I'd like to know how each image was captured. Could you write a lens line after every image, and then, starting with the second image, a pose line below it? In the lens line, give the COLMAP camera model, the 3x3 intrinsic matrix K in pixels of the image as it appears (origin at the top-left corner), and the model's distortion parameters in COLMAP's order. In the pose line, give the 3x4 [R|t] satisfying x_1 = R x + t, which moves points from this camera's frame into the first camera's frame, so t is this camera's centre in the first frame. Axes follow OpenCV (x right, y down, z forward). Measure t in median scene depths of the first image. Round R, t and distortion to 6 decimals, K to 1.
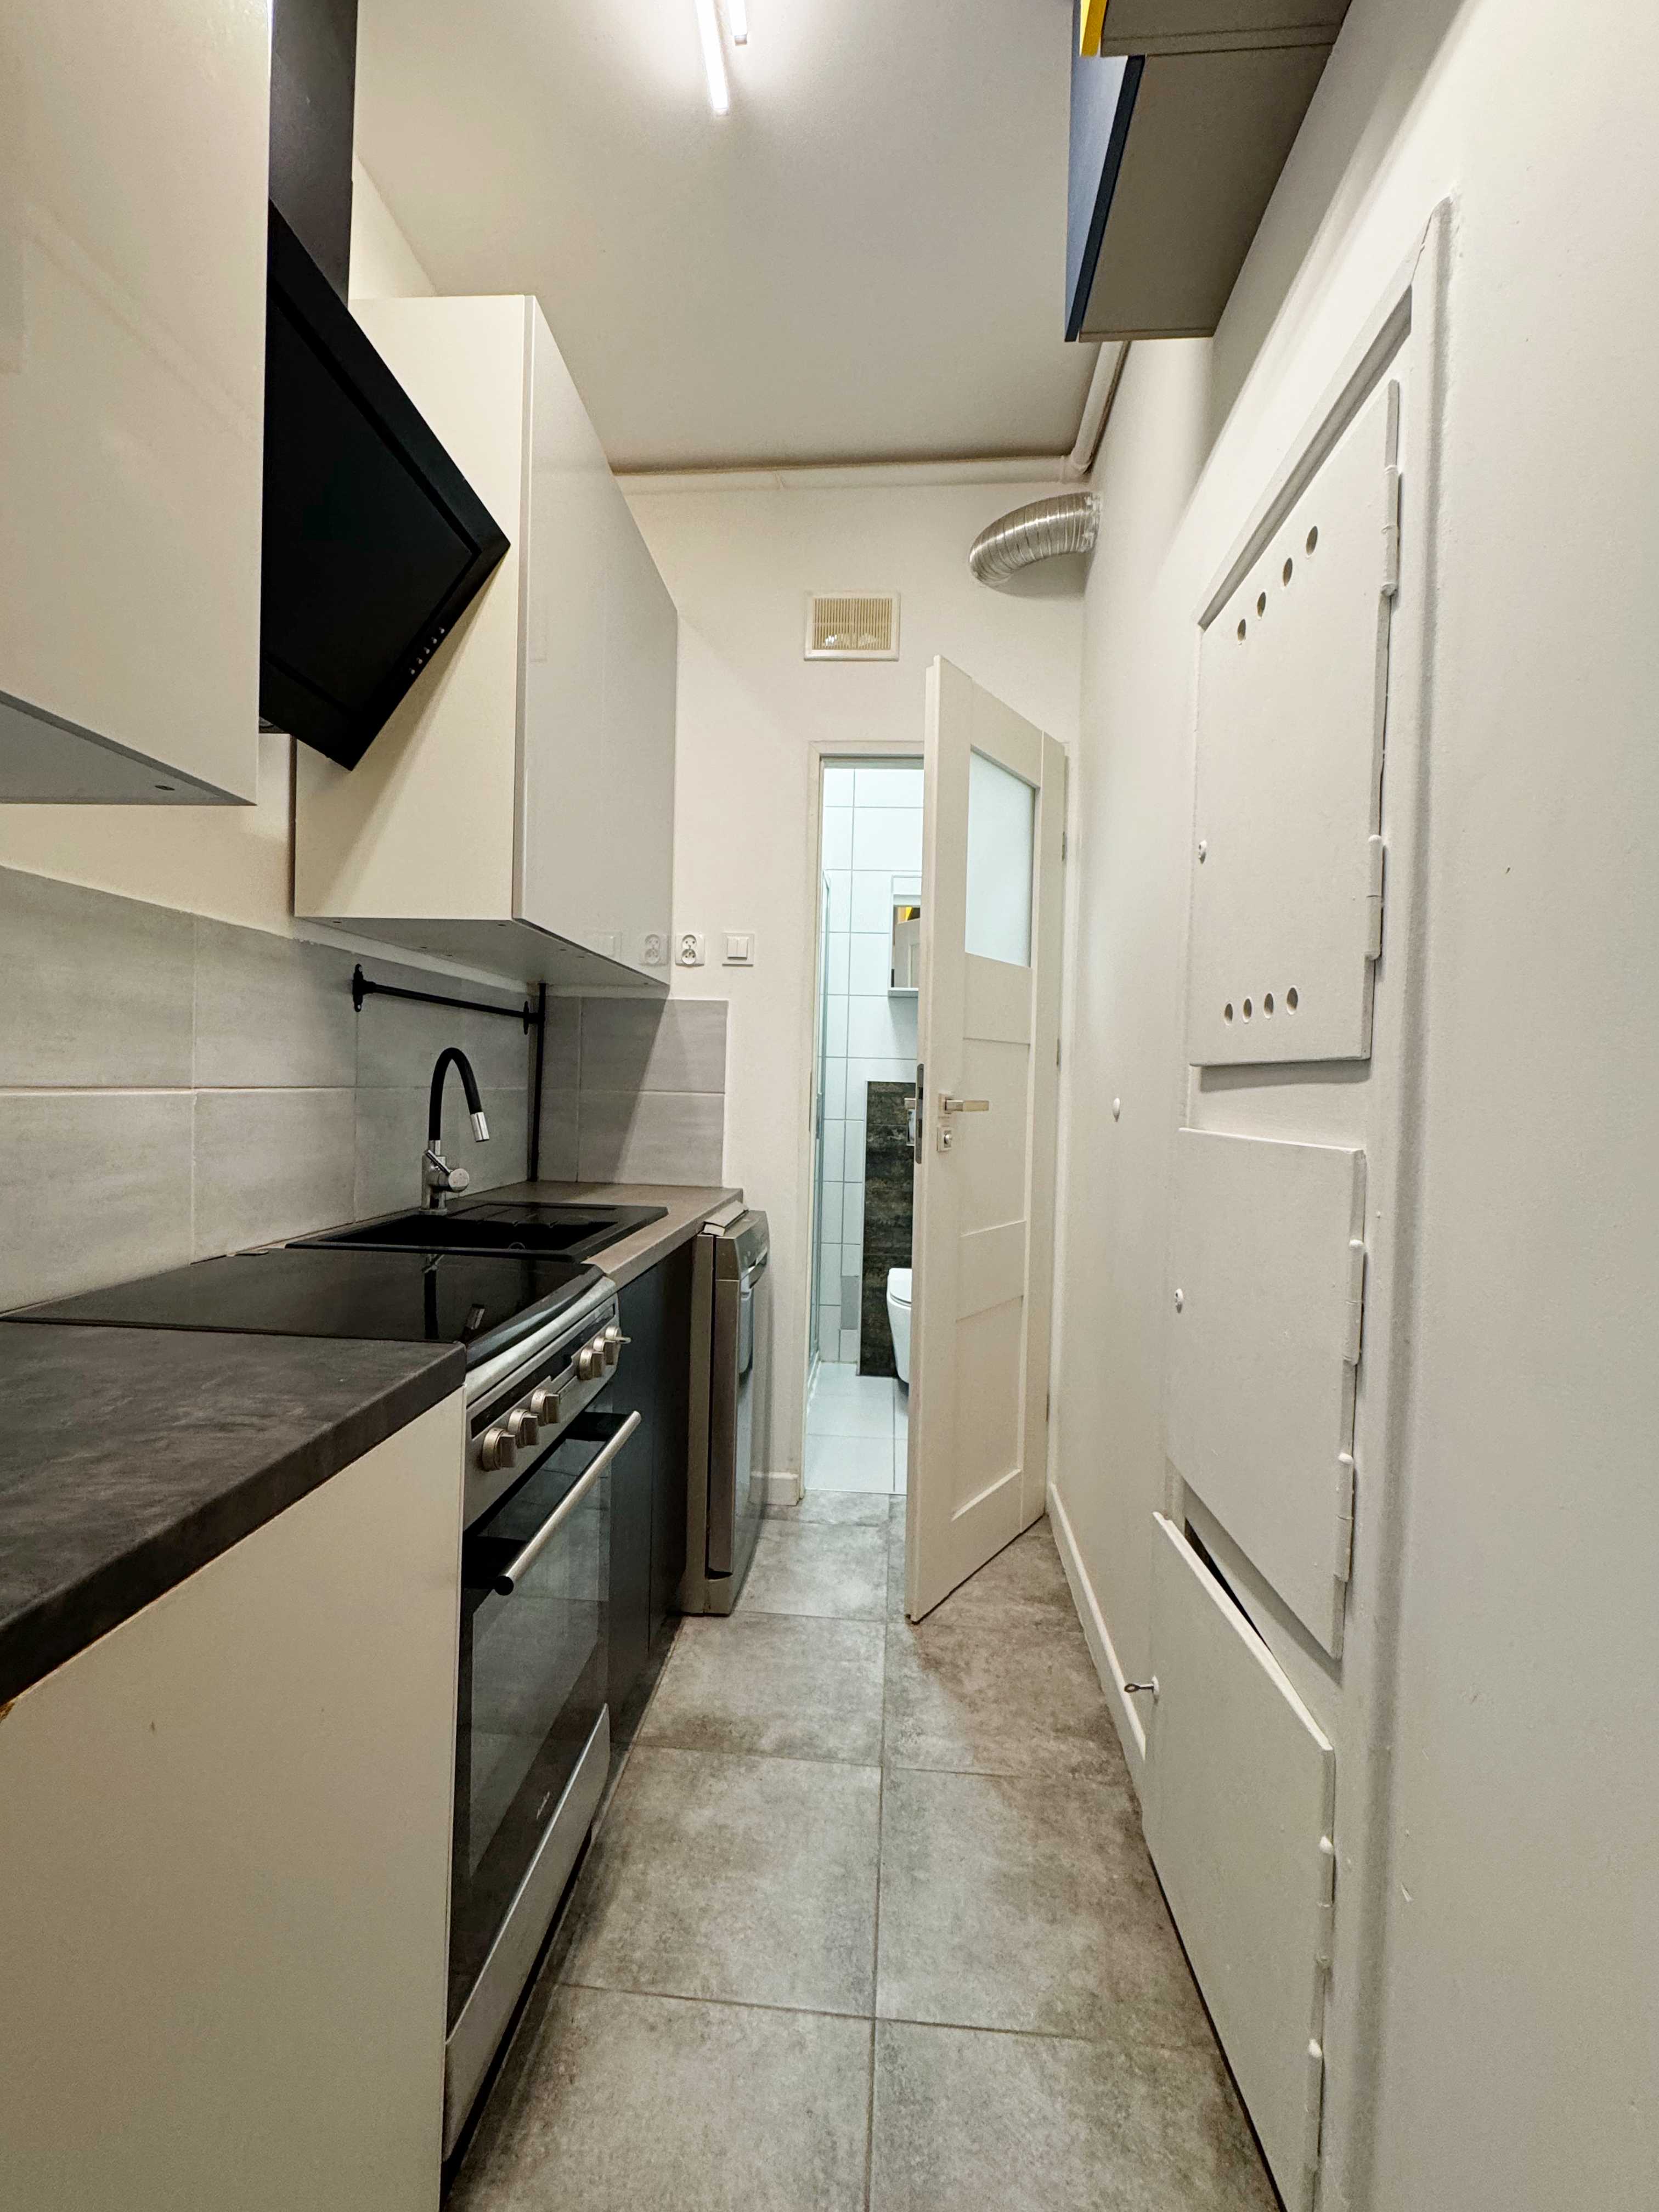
lens RADIAL K [[936.6, 0, 829.5], [0, 936.6, 1106.0], [0, 0, 1]] dist [0.005325, -0.000327]
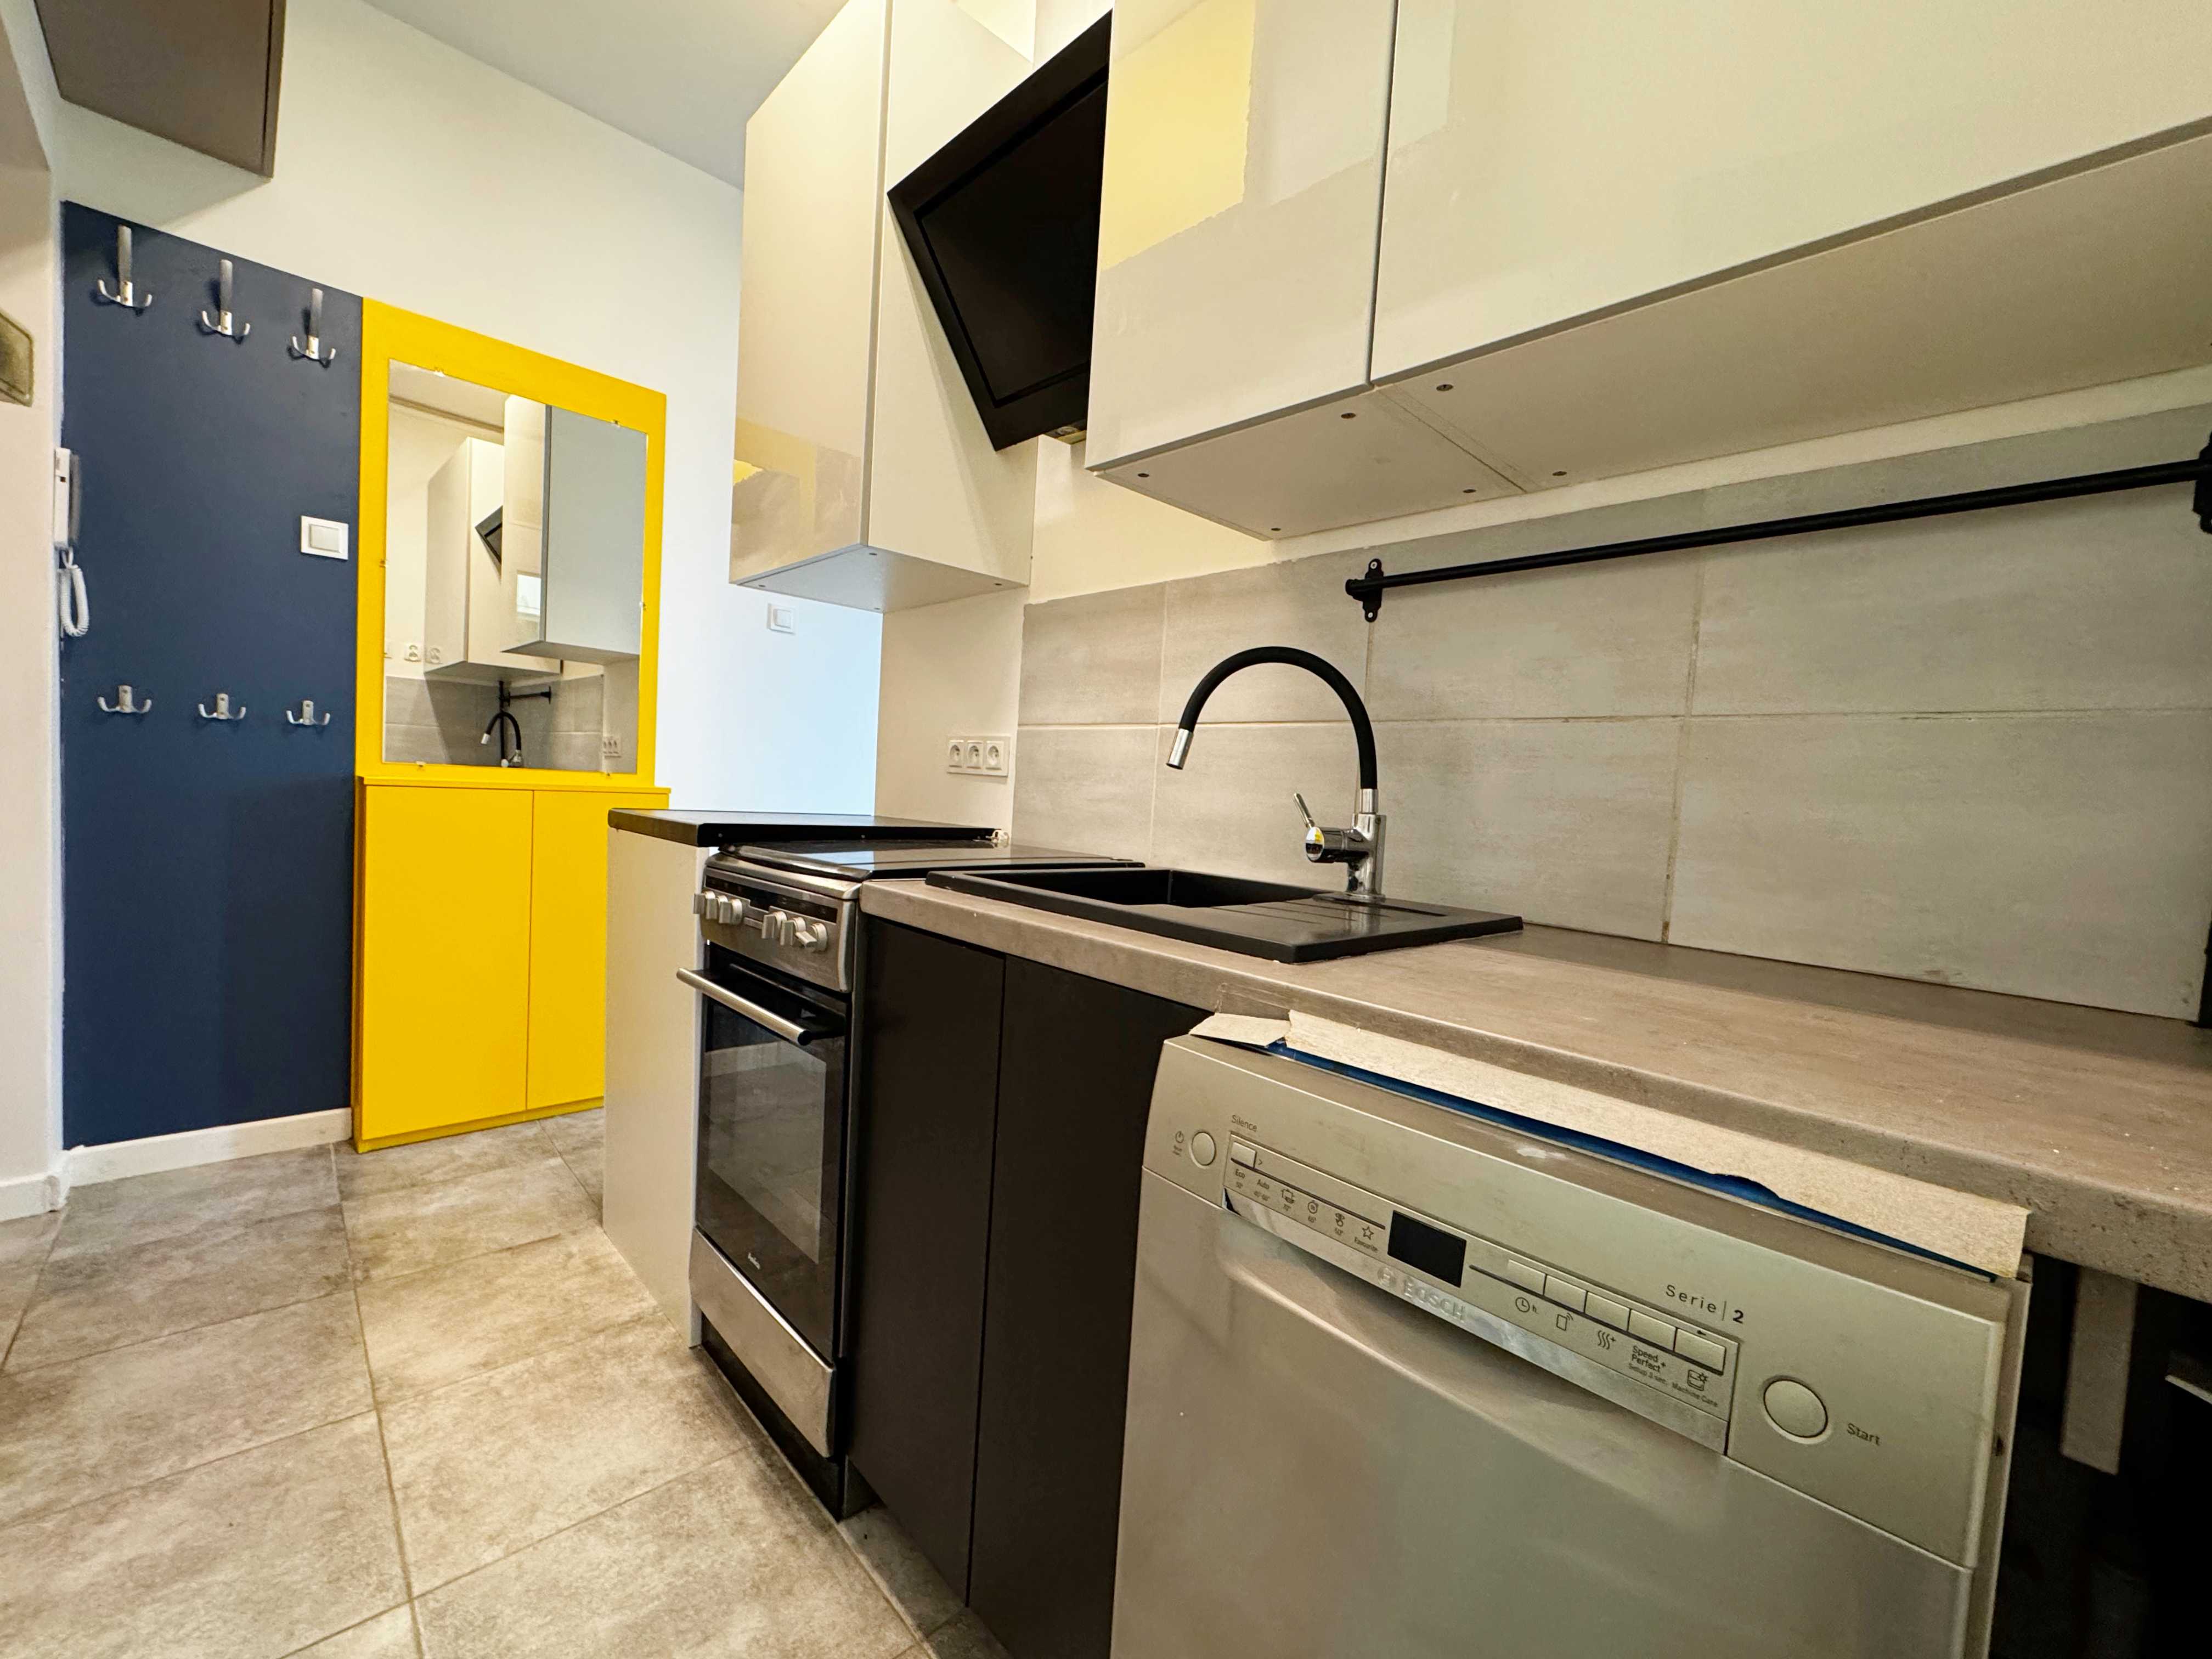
lens RADIAL K [[909.2, 0, 1106.0], [0, 909.2, 829.5], [0, 0, 1]] dist [-0.000797, 0.000361]
pose [[-0.669965, -0.032462, -0.741683, 0.181864], [-0.095158, 0.994558, 0.042427, 0.055389], [0.736269, 0.099002, -0.669407, 1.320375]]
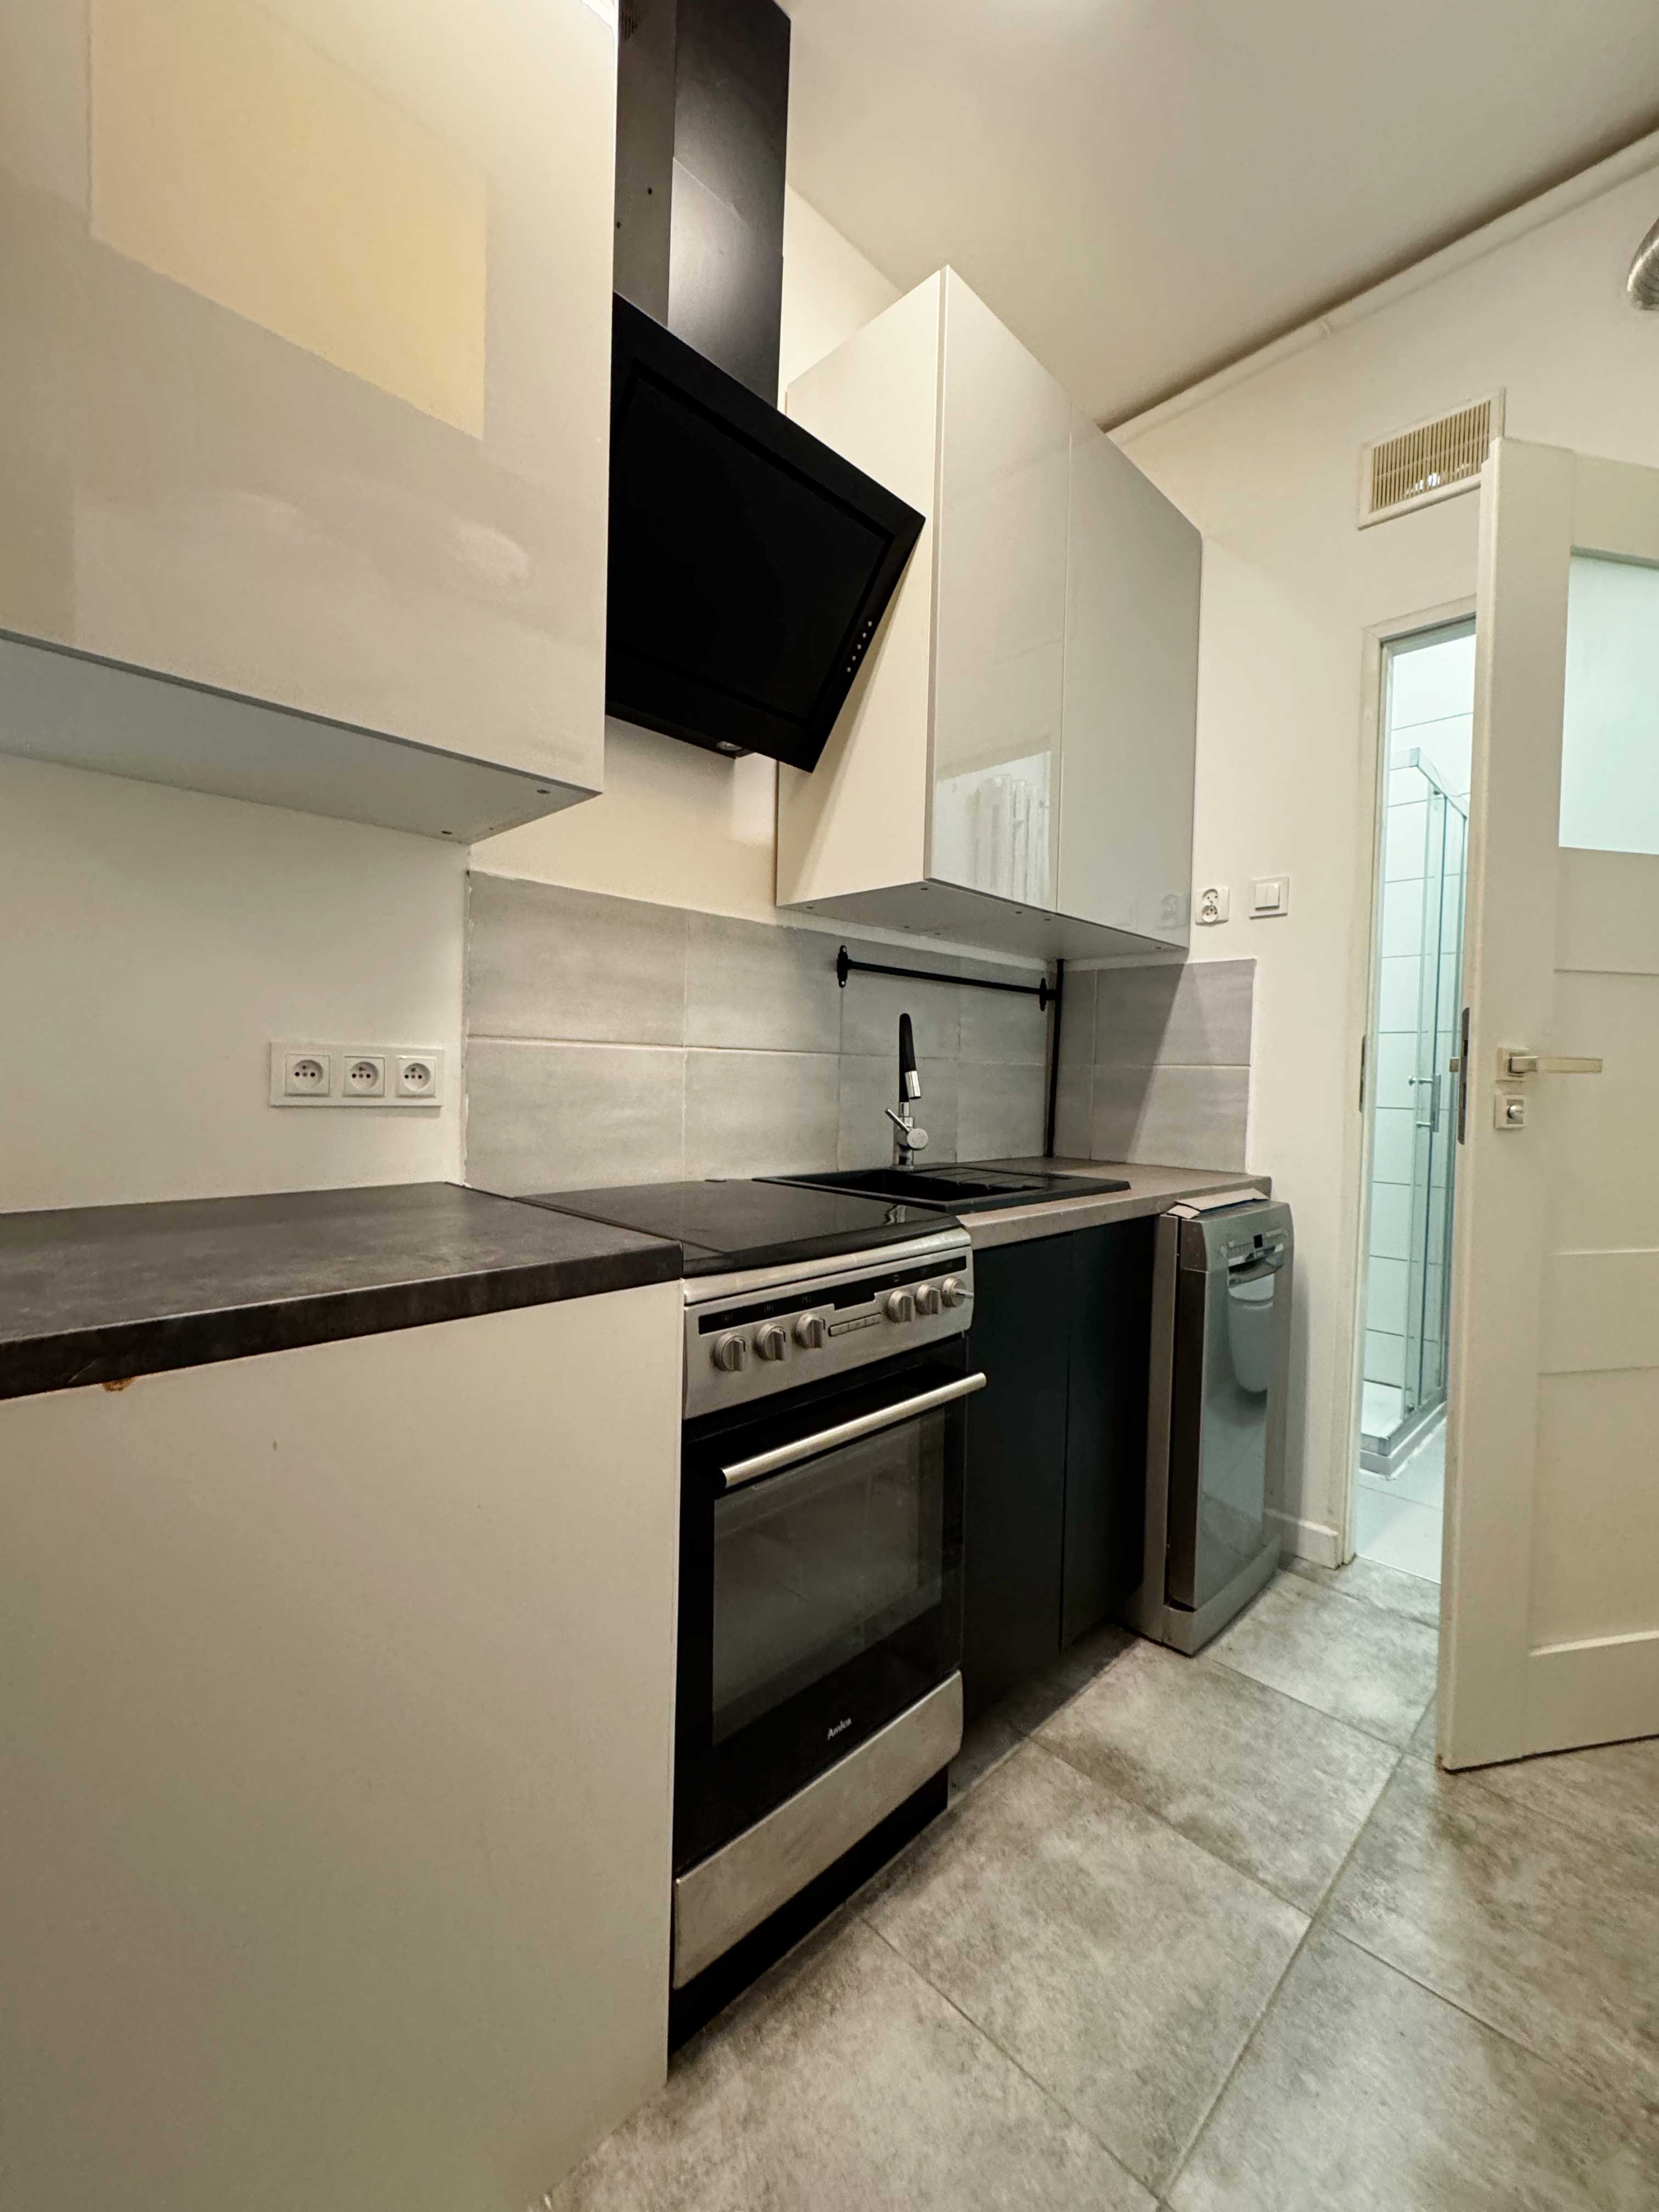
lens RADIAL K [[909.2, 0, 827.5], [0, 909.2, 1104.1], [0, 0, 1]] dist [-0.000797, 0.000361]
pose [[0.753778, 0.010120, -0.657052, 0.206697], [-0.016986, 0.999847, -0.004086, 0.045309], [0.656910, 0.014240, 0.753834, 0.153002]]
